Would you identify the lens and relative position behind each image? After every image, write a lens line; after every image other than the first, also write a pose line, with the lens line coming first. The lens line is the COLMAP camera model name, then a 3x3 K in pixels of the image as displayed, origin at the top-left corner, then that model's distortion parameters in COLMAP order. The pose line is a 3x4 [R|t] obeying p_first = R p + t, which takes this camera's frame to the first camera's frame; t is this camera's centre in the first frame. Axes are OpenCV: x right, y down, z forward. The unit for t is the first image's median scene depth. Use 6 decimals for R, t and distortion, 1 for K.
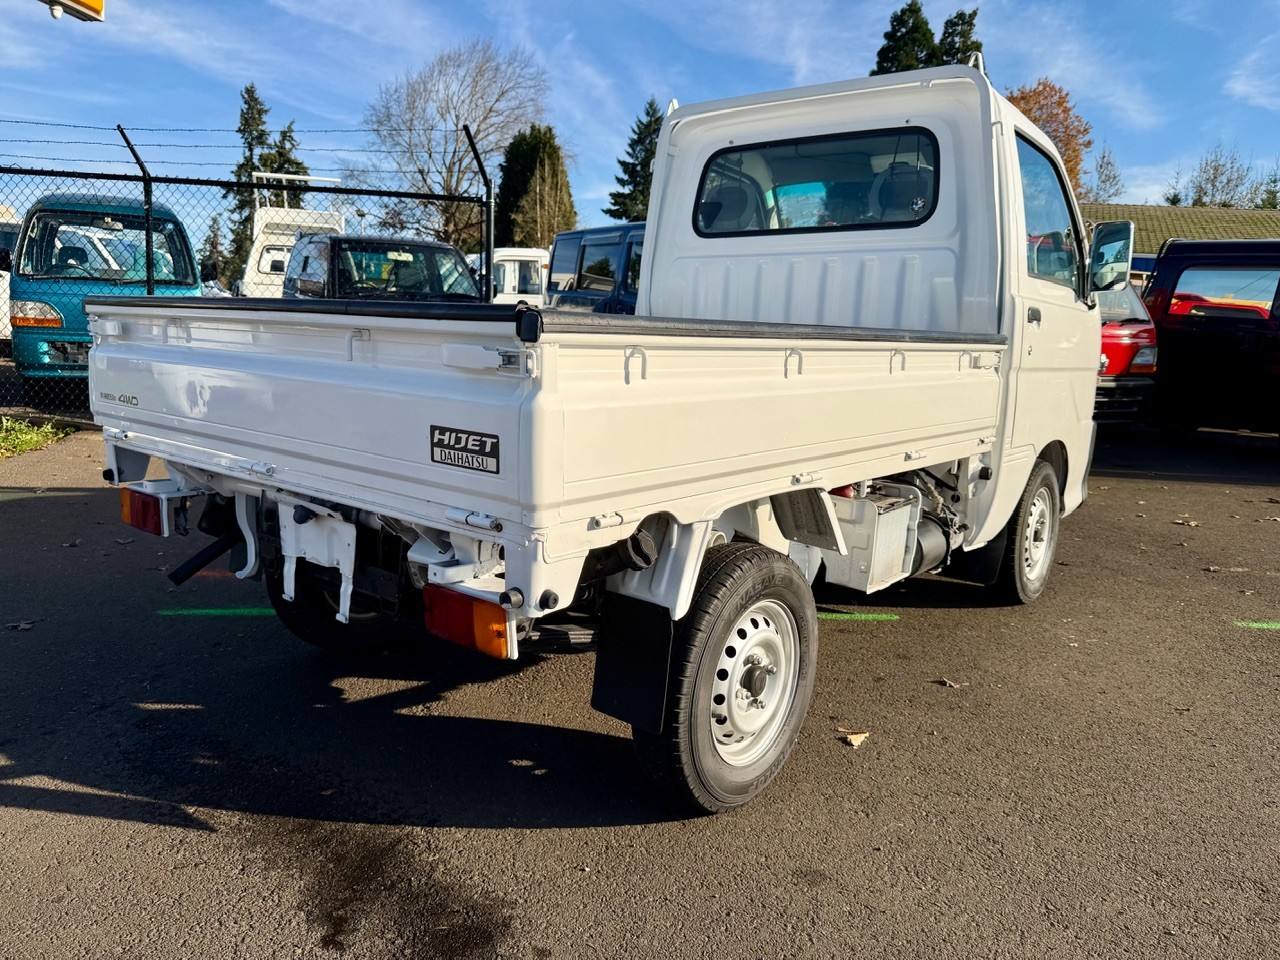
lens RADIAL K [[909.1, 0, 641.6], [0, 909.1, 480.4], [0, 0, 1]] dist [0.004368, -0.008399]
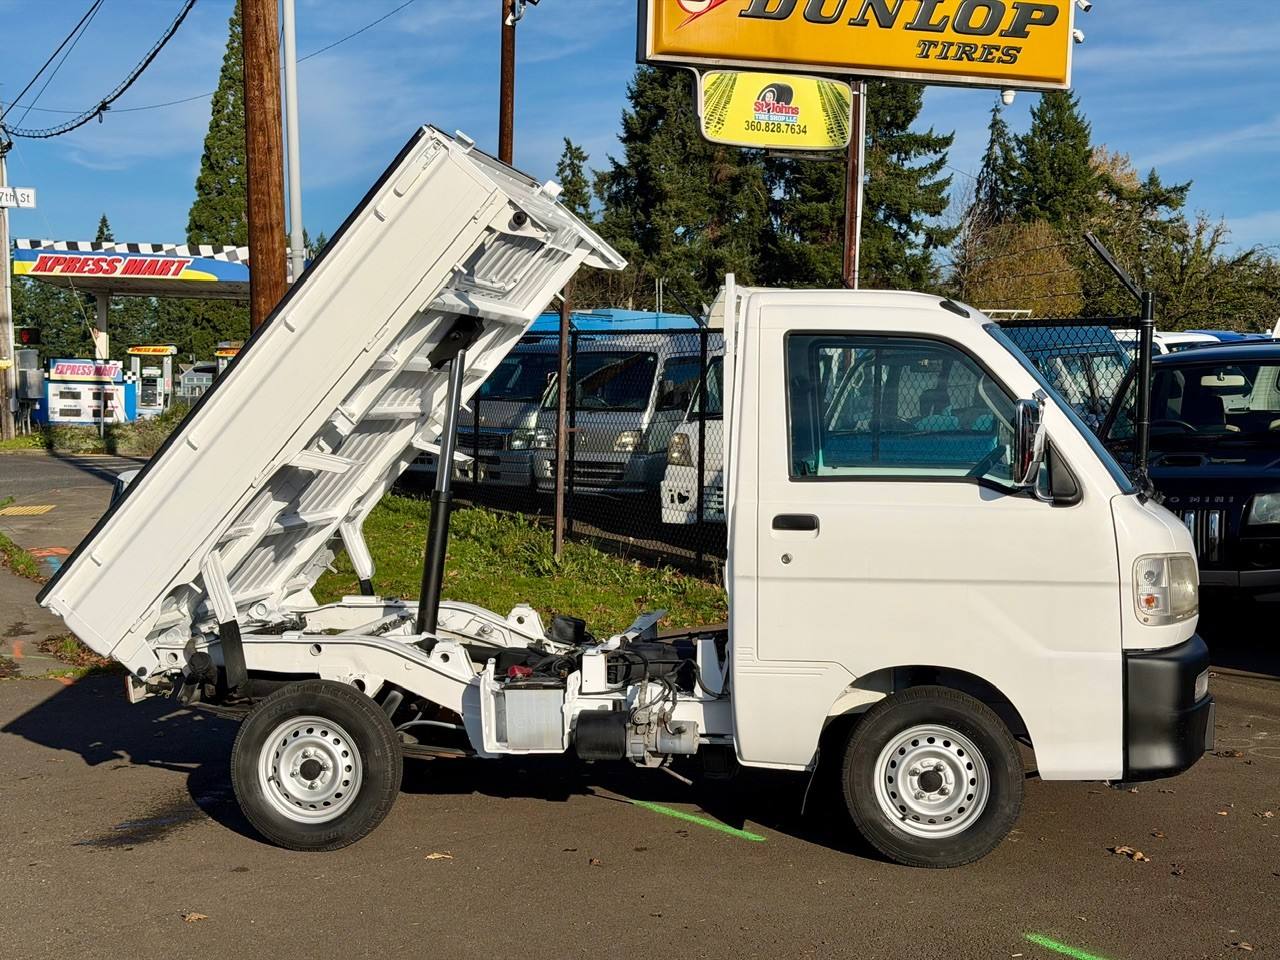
lens RADIAL K [[1760.2, 0, 655.3], [0, 1760.2, 481.9], [0, 0, 1]] dist [0.153951, -0.432455]
pose [[0.487276, -0.004959, -0.873234, 1.770875], [-0.114872, 0.990930, -0.069727, -0.070315], [0.865660, 0.134287, 0.482287, -0.005836]]
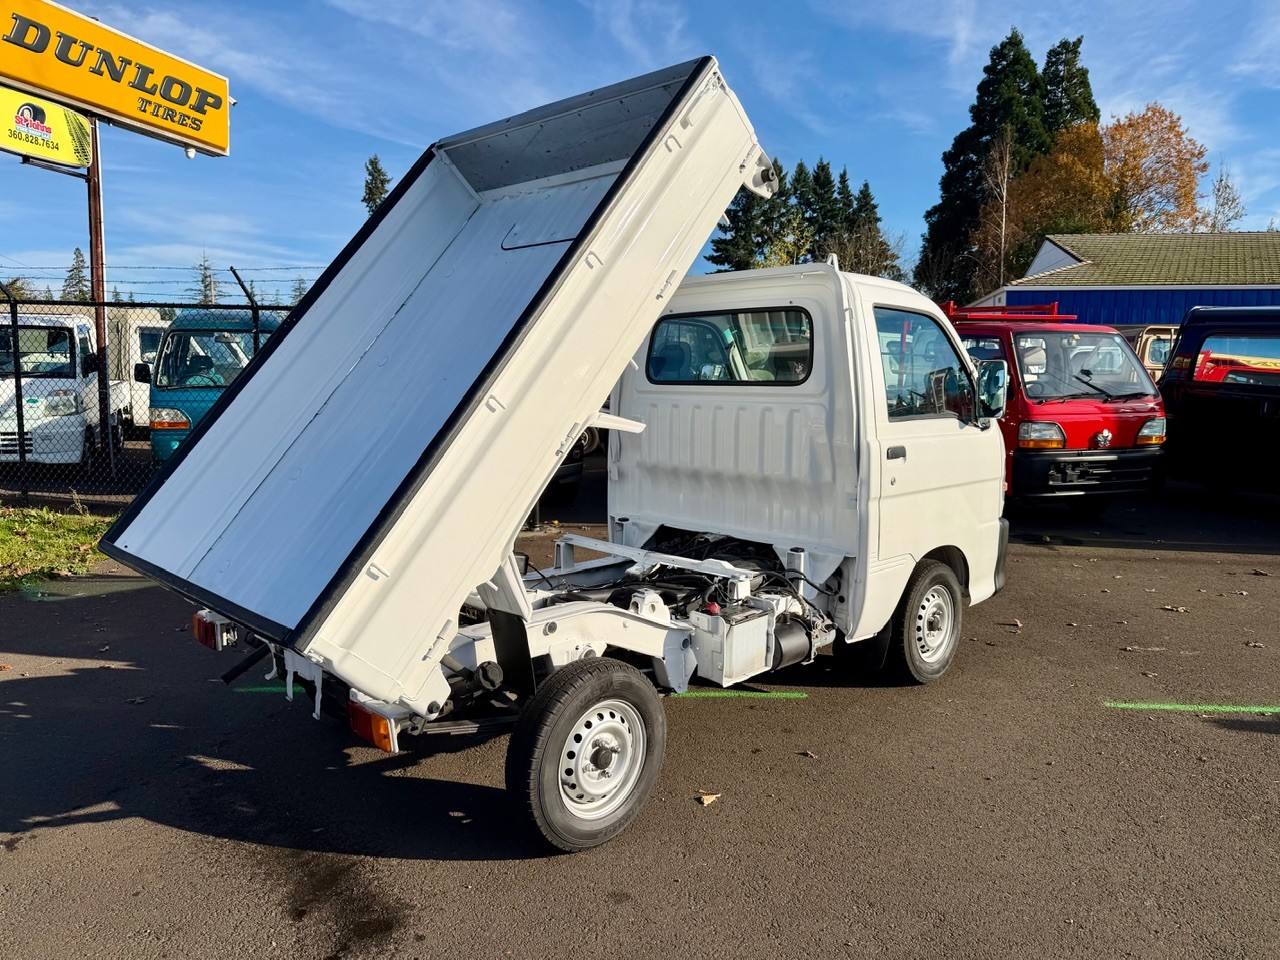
lens RADIAL K [[909.1, 0, 641.6], [0, 909.1, 480.4], [0, 0, 1]] dist [0.004368, -0.008399]
pose [[0.992315, -0.021817, -0.121796, 0.211242], [0.016302, 0.998804, -0.046096, -0.082849], [0.122656, 0.043756, 0.991484, -0.238042]]
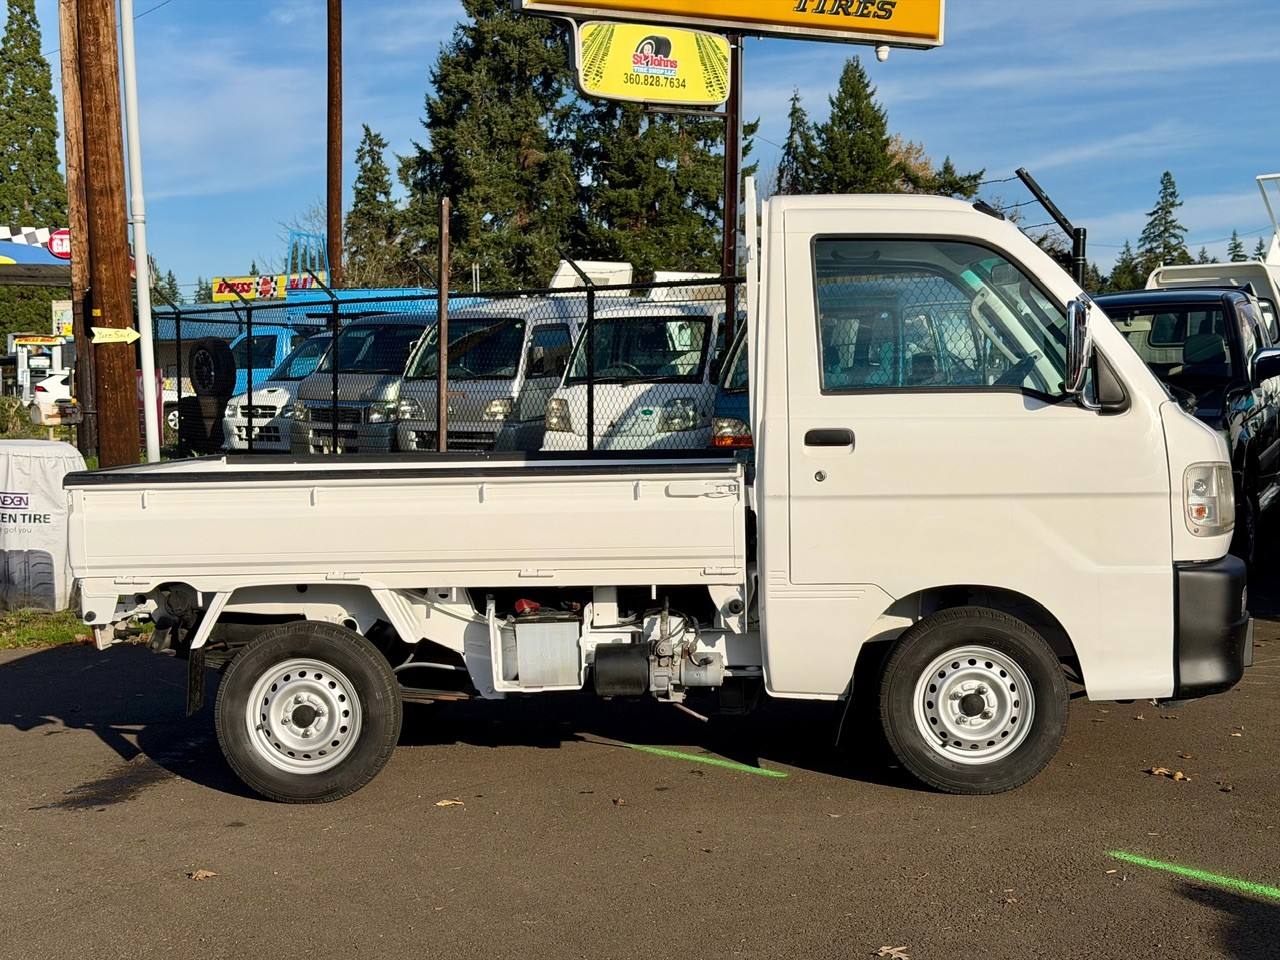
lens RADIAL K [[1753.0, 0, 635.8], [0, 1753.0, 518.8], [0, 0, 1]] dist [0.183142, -0.541403]
pose [[0.571666, 0.007623, -0.820451, 1.573744], [-0.090914, 0.994388, -0.054107, 0.008534], [0.815434, 0.105522, 0.569151, -0.110456]]
